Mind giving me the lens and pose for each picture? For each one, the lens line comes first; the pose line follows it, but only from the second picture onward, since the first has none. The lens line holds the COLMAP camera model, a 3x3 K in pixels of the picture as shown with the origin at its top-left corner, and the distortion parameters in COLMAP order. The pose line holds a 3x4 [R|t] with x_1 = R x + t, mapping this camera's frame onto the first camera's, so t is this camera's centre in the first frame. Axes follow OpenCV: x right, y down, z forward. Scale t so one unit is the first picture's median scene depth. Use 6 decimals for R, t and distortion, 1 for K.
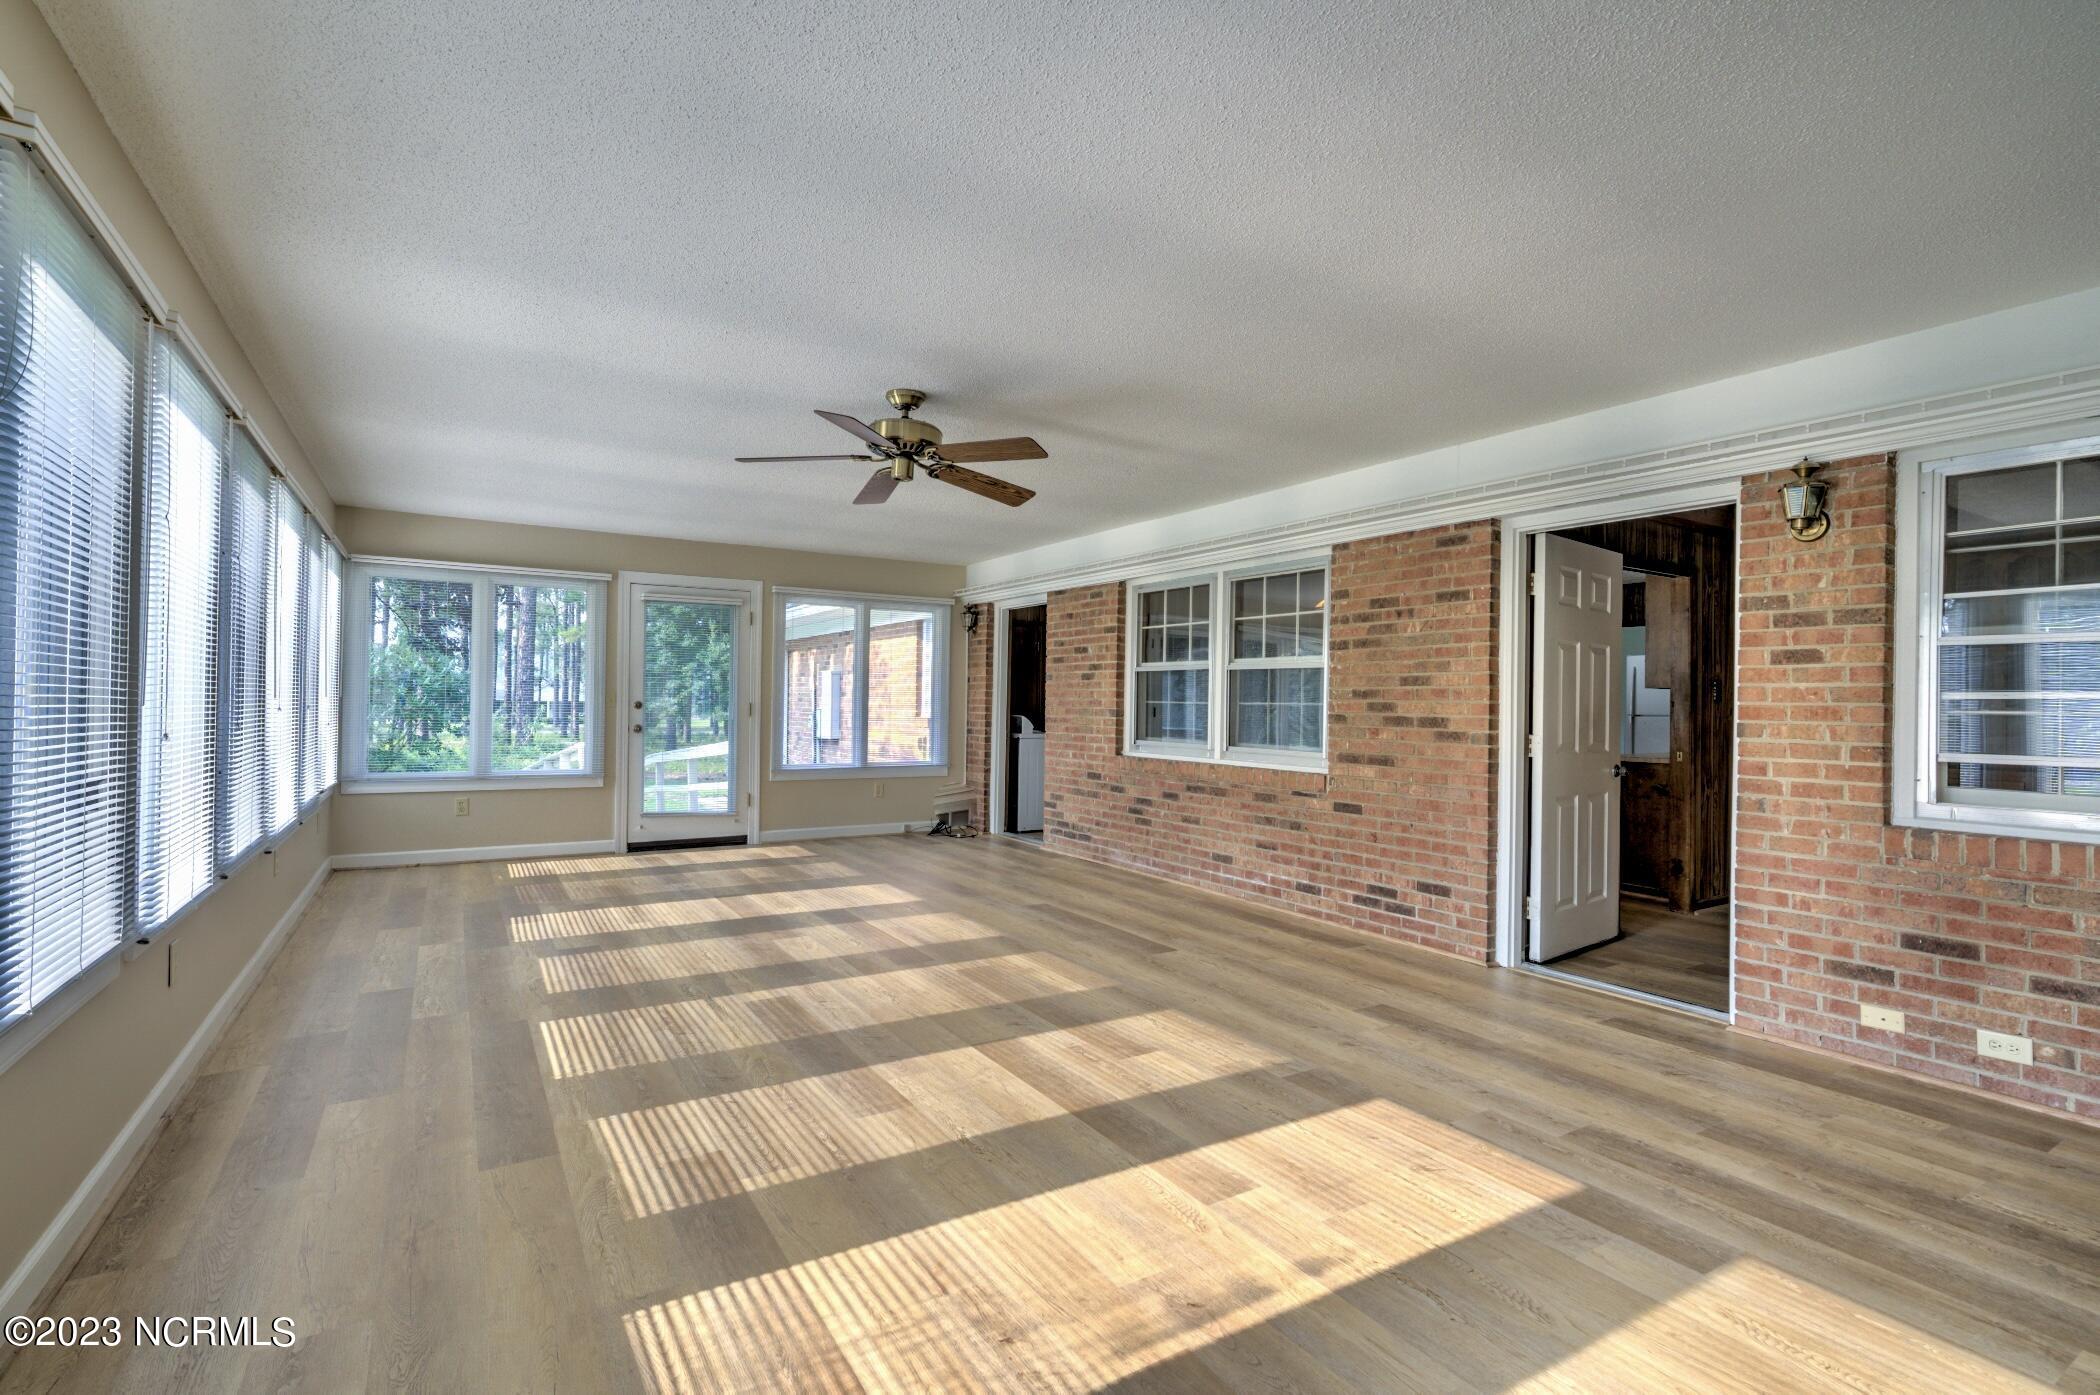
lens RADIAL K [[976.7, 0, 1052.9], [0, 976.7, 703.8], [0, 0, 1]] dist [0.002164, 0.002016]
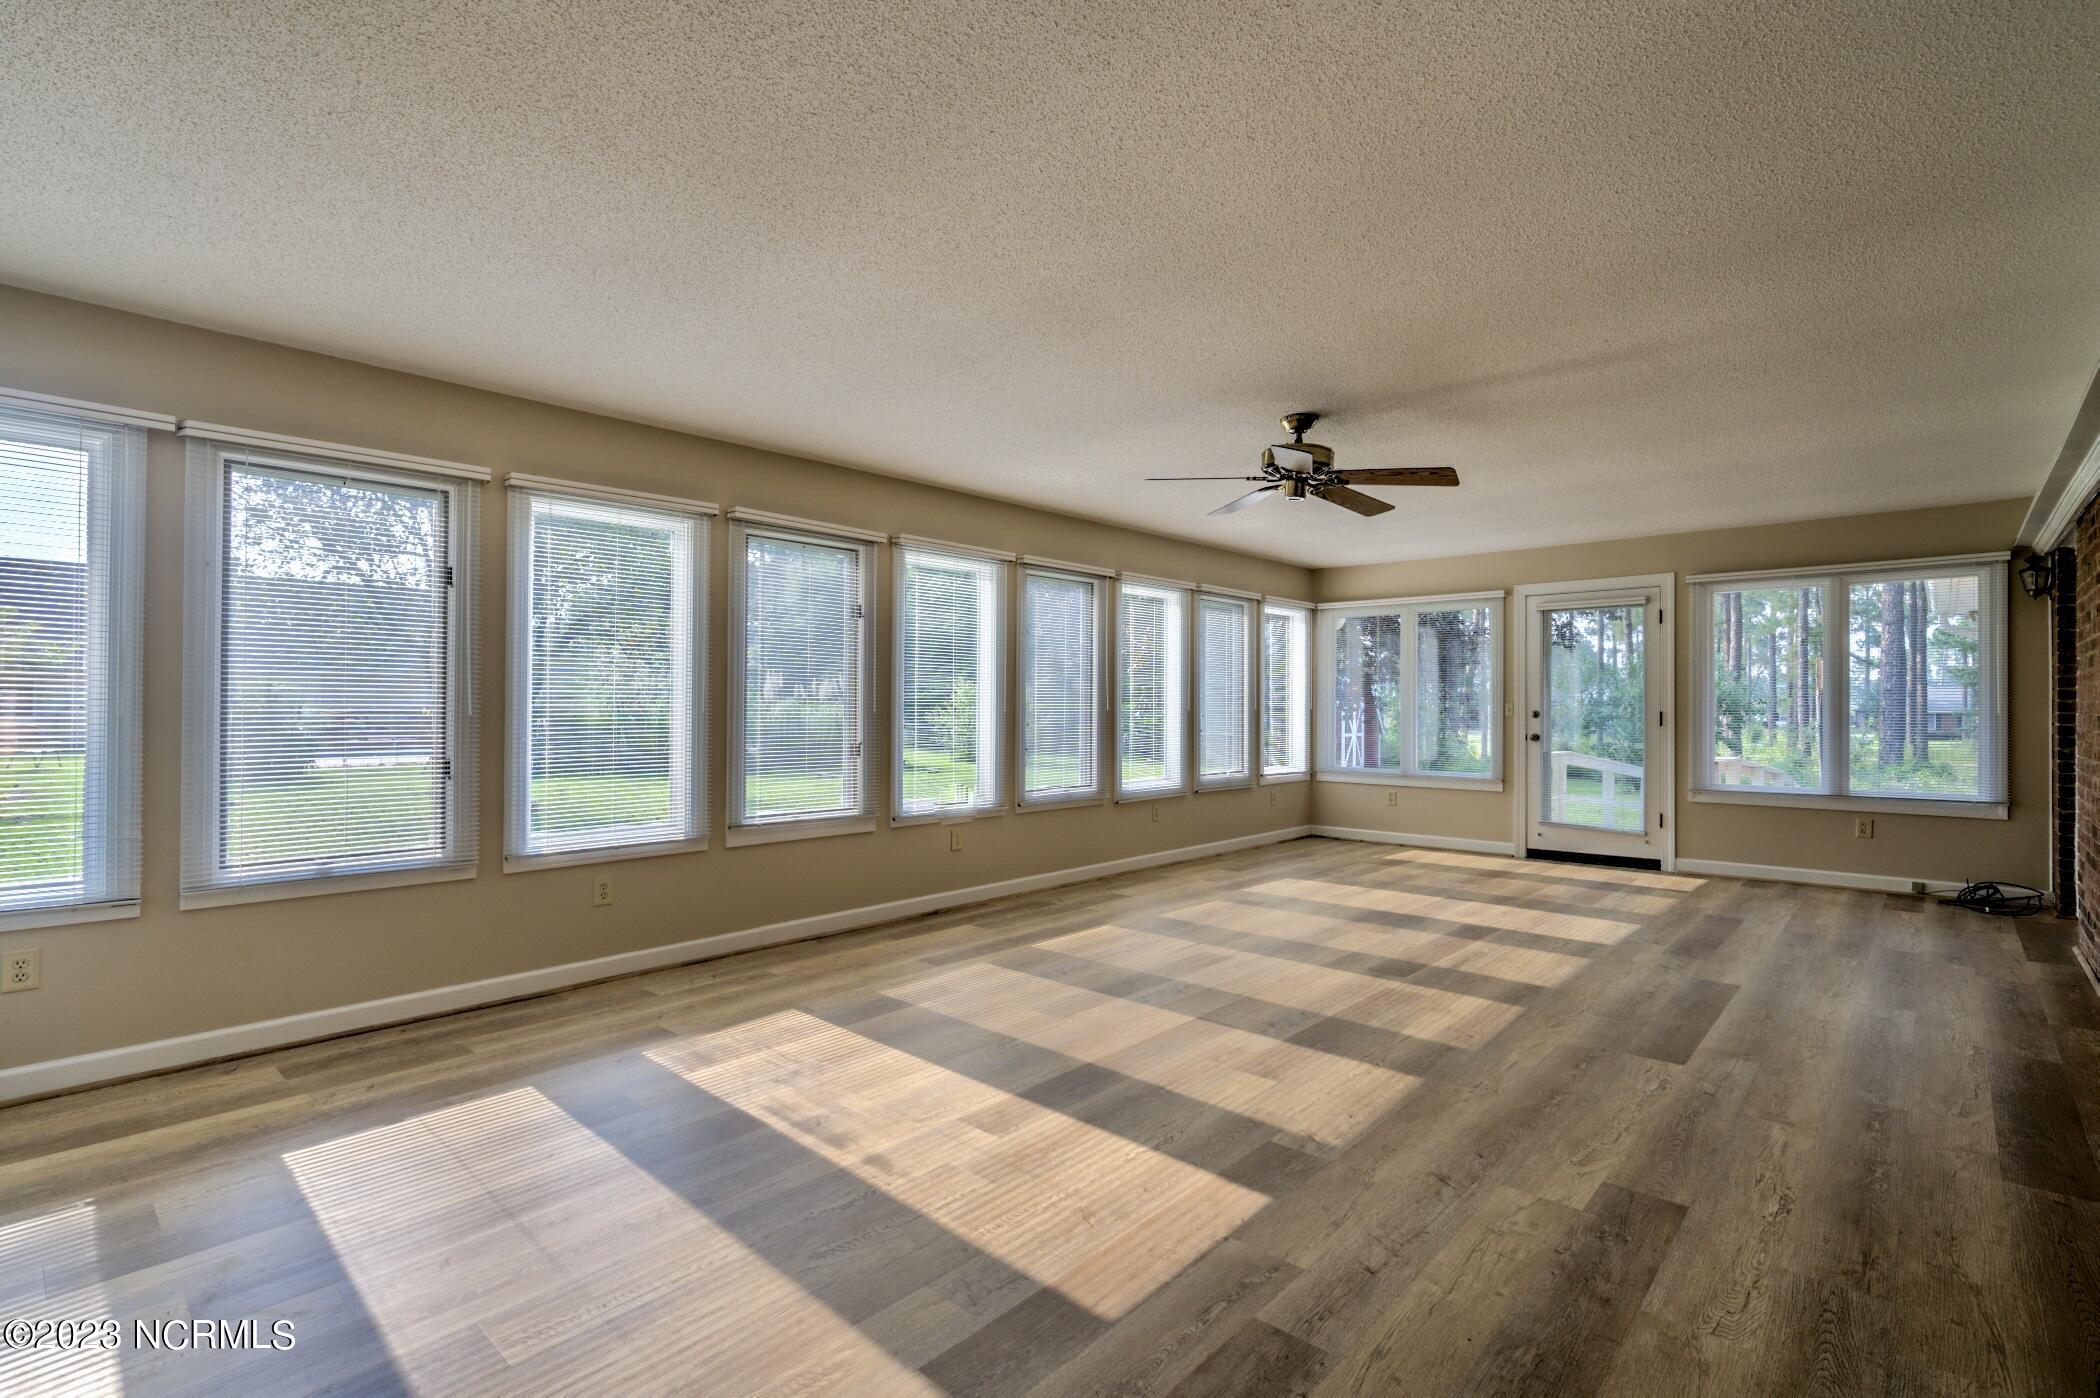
lens RADIAL K [[976.7, 0, 1057.5], [0, 976.7, 697.8], [0, 0, 1]] dist [0.002164, 0.002016]
pose [[0.268603, -0.022146, -0.962996, 1.019830], [0.002888, 0.999750, -0.022186, 0.013193], [0.963247, 0.003178, 0.268600, 0.591935]]
